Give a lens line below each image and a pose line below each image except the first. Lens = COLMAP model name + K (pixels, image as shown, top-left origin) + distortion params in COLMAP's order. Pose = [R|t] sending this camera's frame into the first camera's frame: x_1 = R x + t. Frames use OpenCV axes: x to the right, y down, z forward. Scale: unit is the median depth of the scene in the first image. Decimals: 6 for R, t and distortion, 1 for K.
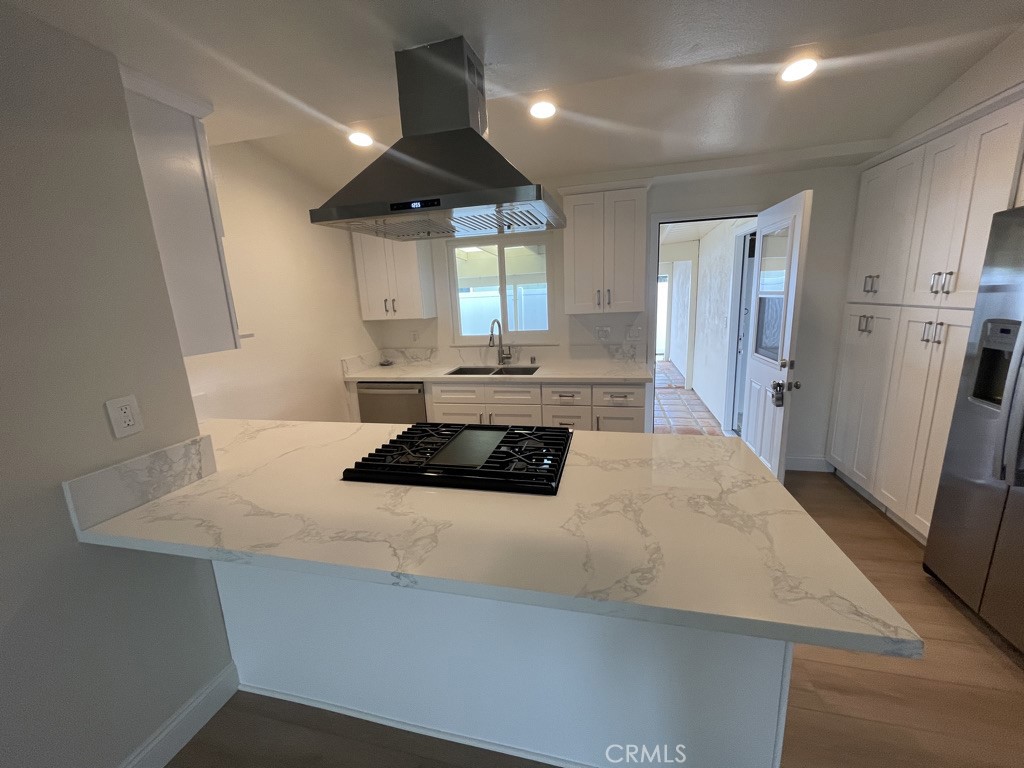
lens RADIAL K [[412.3, 0, 506.7], [0, 412.3, 384.1], [0, 0, 1]] dist [0.000275, 0.000863]
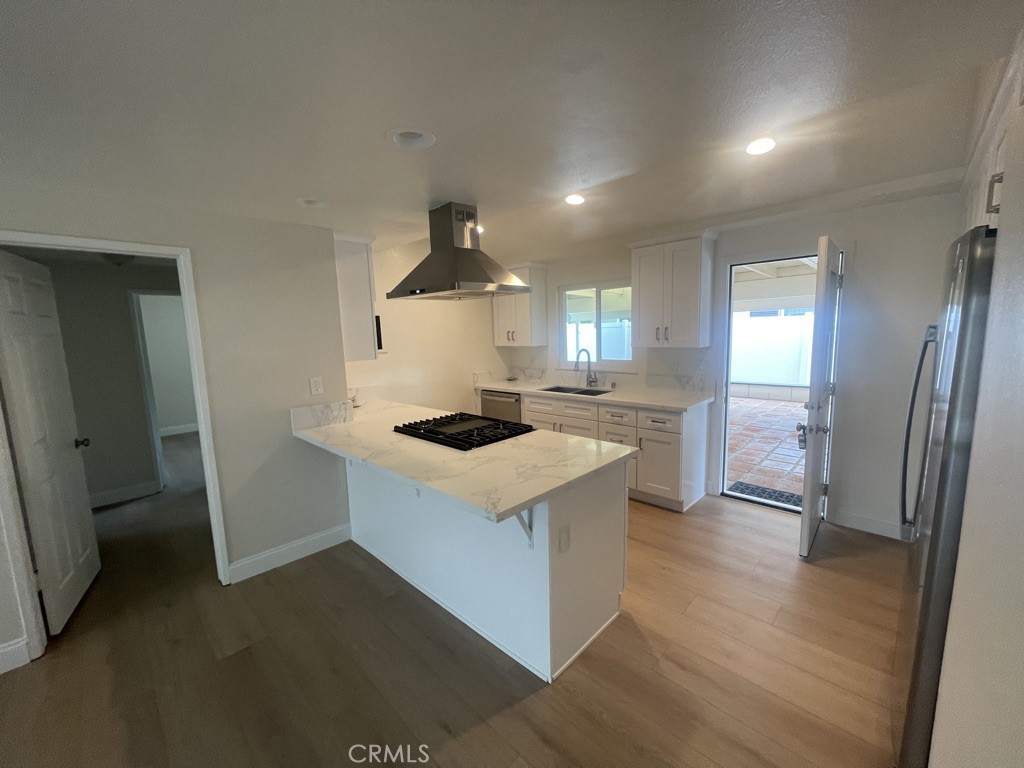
lens RADIAL K [[412.3, 0, 506.7], [0, 412.3, 384.1], [0, 0, 1]] dist [0.000275, 0.000863]
pose [[0.863272, 0.082471, -0.497957, 0.452315], [-0.111966, 0.993271, -0.029604, 0.008020], [0.492164, 0.081310, 0.866697, -0.183008]]
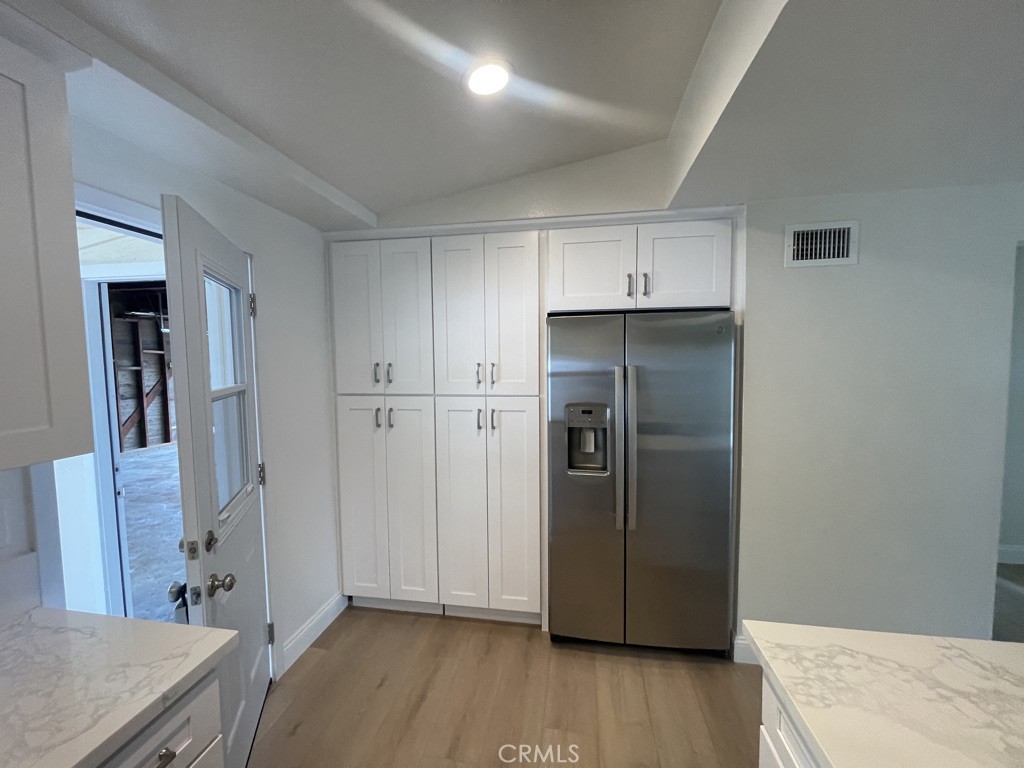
lens RADIAL K [[412.3, 0, 506.7], [0, 412.3, 384.1], [0, 0, 1]] dist [0.000275, 0.000863]
pose [[-0.071911, -0.025130, 0.997094, -0.008320], [0.223668, 0.973816, 0.040675, -0.172171], [-0.972009, 0.225943, -0.064407, 0.707447]]
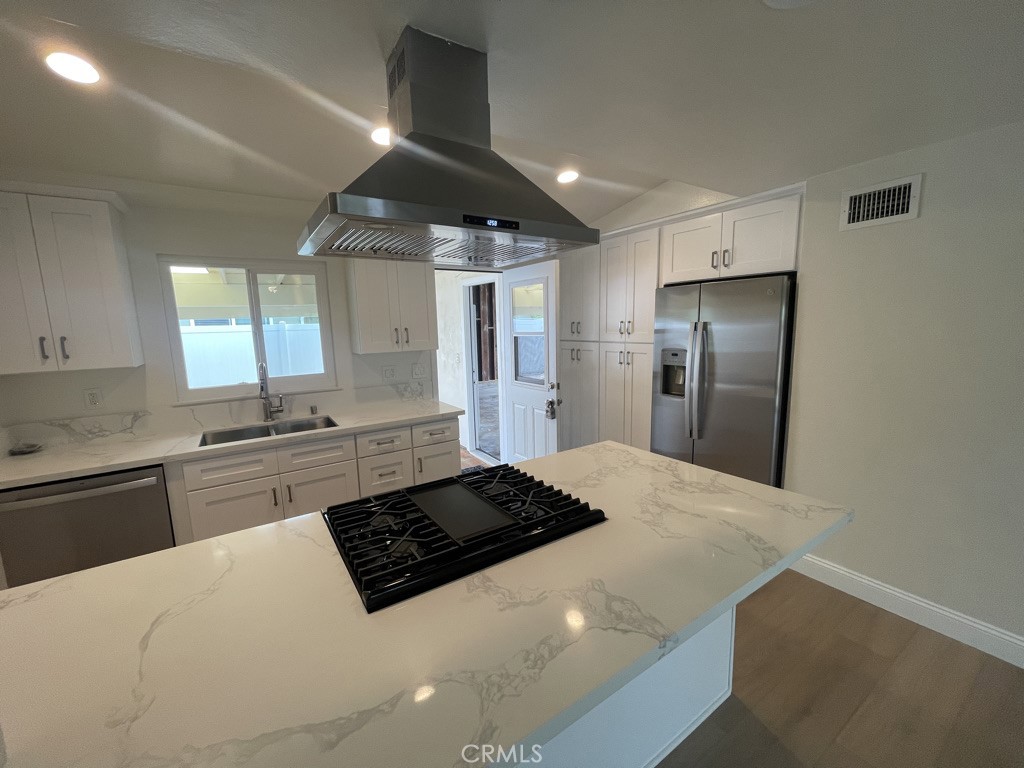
lens RADIAL K [[412.4, 0, 508.9], [0, 412.4, 382.9], [0, 0, 1]] dist [-0.000809, -0.000363]
pose [[0.679000, -0.077874, 0.729996, -0.321135], [0.149500, 0.988189, -0.033639, -0.029920], [-0.718755, 0.131975, 0.682623, 0.170424]]
